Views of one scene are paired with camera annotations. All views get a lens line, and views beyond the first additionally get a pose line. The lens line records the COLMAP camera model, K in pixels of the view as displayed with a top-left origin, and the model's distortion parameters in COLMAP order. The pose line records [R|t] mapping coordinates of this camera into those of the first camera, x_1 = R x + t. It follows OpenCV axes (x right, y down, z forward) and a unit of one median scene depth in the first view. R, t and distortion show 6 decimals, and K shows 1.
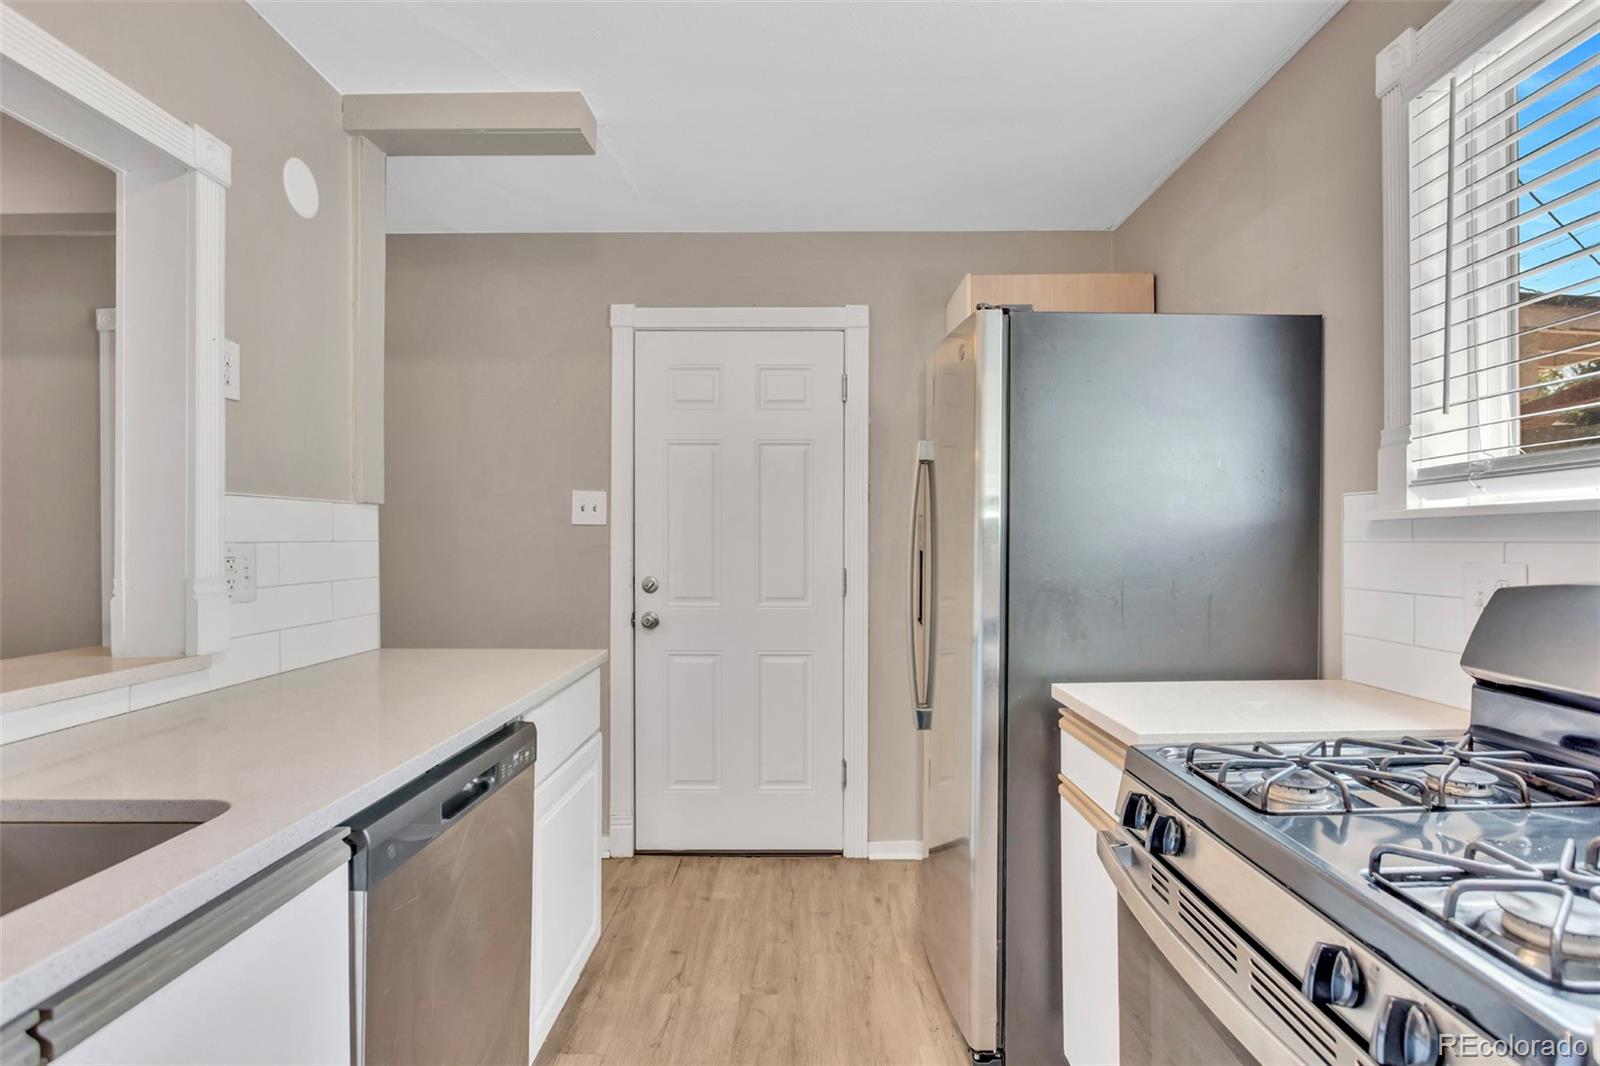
lens RADIAL K [[813.2, 0, 801.0], [0, 813.2, 543.6], [0, 0, 1]] dist [-0.006687, 0.002315]
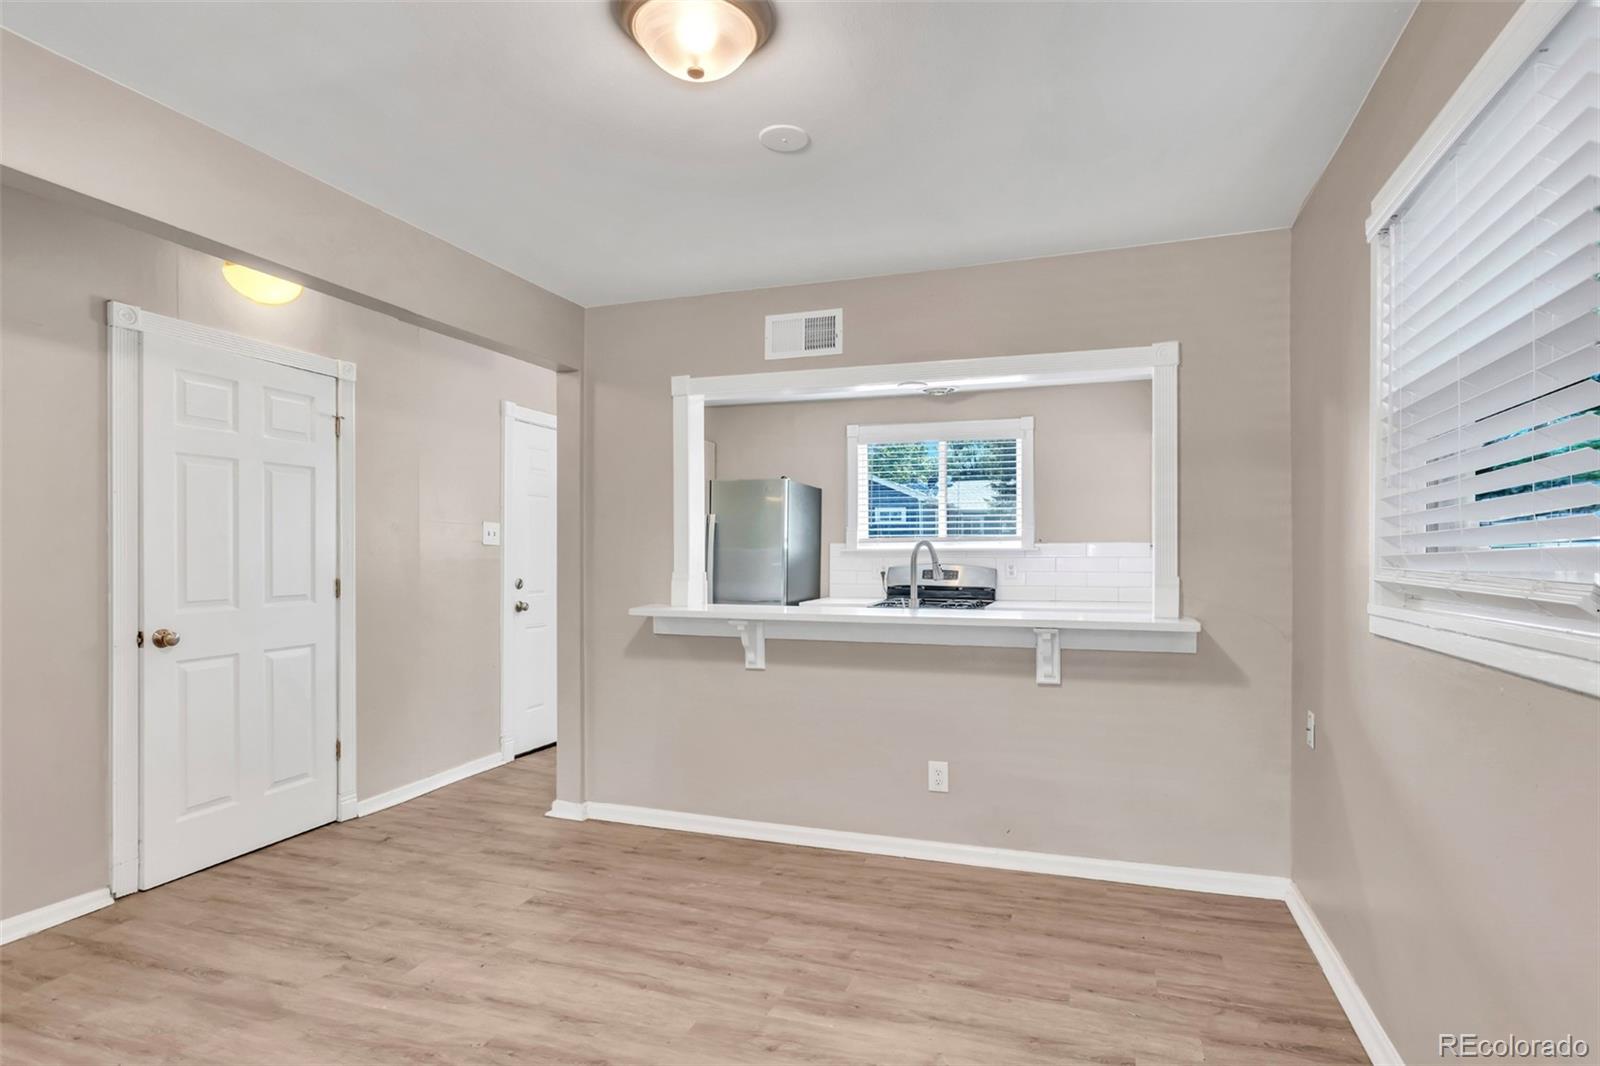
lens RADIAL K [[813.2, 0, 819.9], [0, 813.2, 563.6], [0, 0, 1]] dist [-0.006687, 0.002315]
pose [[0.312719, -0.010334, 0.949790, -1.501000], [-0.000999, 0.999937, 0.011209, -0.005982], [-0.949845, -0.004454, 0.312689, -0.047811]]
